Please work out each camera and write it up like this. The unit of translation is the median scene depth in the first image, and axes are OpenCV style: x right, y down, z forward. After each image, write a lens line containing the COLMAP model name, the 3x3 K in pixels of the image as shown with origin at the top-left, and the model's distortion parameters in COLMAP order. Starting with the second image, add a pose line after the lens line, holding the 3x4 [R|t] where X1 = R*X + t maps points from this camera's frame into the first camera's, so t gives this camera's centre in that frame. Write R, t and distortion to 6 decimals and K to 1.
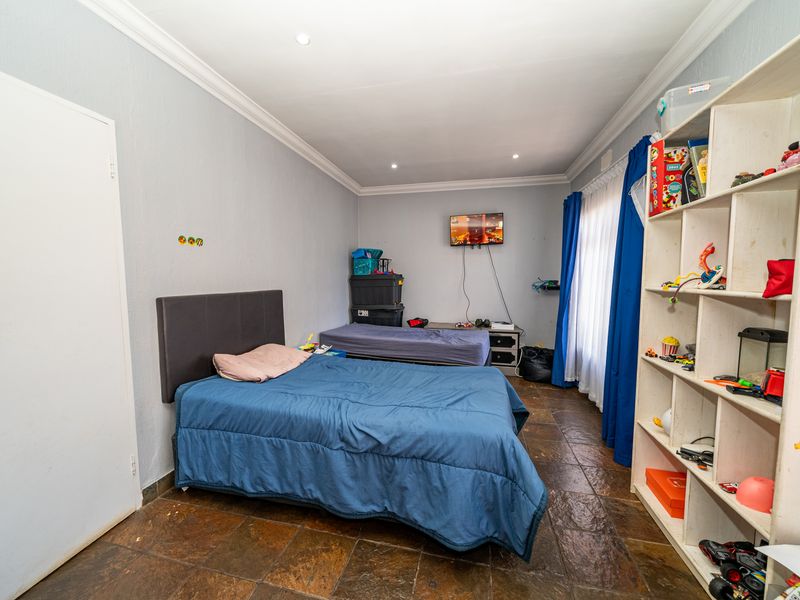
lens RADIAL K [[315.1, 0, 400.0], [0, 315.1, 300.0], [0, 0, 1]] dist [-0.011012, 0.000167]
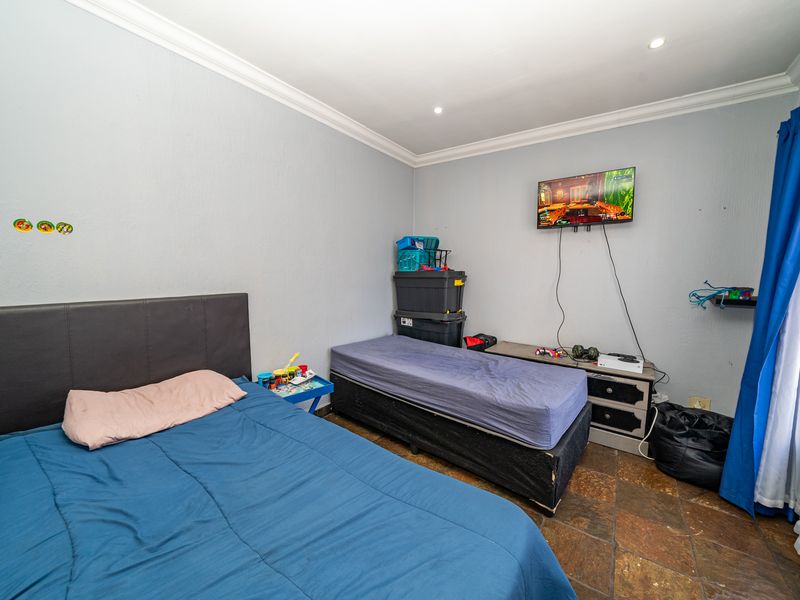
lens RADIAL K [[315.1, 0, 400.0], [0, 315.1, 300.0], [0, 0, 1]] dist [-0.011012, 0.000167]
pose [[0.924784, 0.046388, -0.377654, 0.161127], [-0.037780, 0.998830, 0.030176, -0.035427], [0.378612, -0.013639, 0.925455, 0.310060]]
